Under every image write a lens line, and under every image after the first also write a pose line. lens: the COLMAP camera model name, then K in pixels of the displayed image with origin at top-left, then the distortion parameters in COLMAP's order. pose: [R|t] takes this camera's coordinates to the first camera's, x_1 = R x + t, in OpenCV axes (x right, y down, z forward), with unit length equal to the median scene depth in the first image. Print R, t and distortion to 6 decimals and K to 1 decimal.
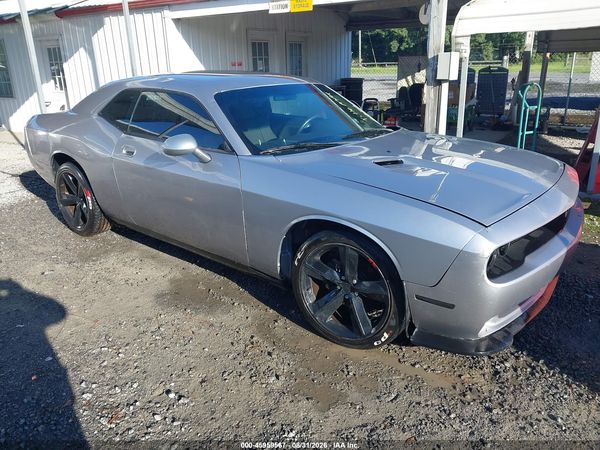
lens RADIAL K [[482.4, 0, 300.9], [0, 482.4, 213.6], [0, 0, 1]] dist [0.021972, -0.037008]
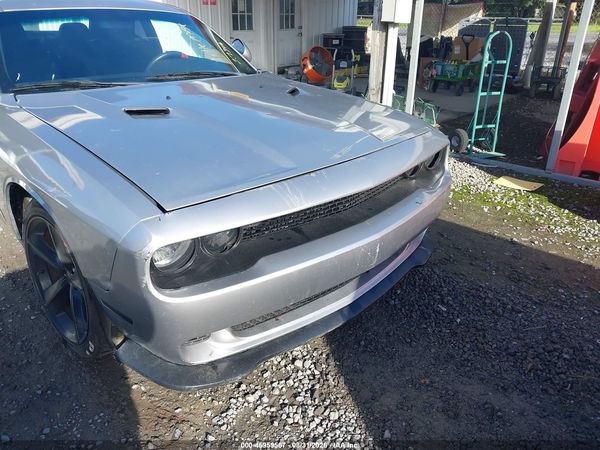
lens RADIAL K [[482.4, 0, 300.9], [0, 482.4, 213.6], [0, 0, 1]] dist [0.021972, -0.037008]
pose [[0.992879, 0.076040, -0.091698, 0.374645], [-0.067602, 0.993475, 0.091851, -0.026928], [0.098084, -0.084998, 0.991542, 0.207427]]
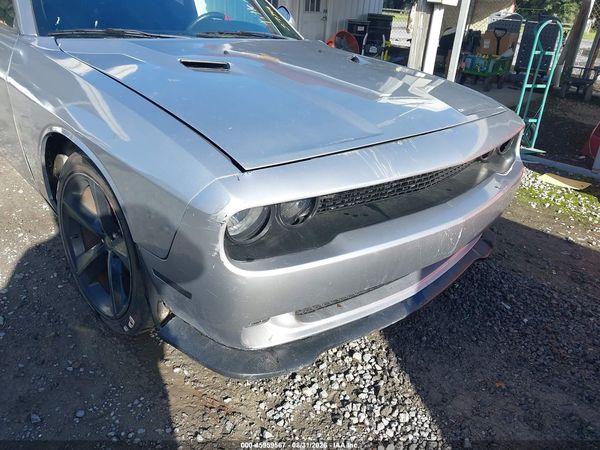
lens RADIAL K [[484.4, 0, 299.5], [0, 484.4, 212.6], [0, 0, 1]] dist [0.001790, -0.000142]
pose [[0.985466, 0.142571, -0.092357, 0.302311], [-0.132492, 0.985352, 0.107362, 0.002967], [0.106311, -0.093565, 0.989921, 0.255259]]
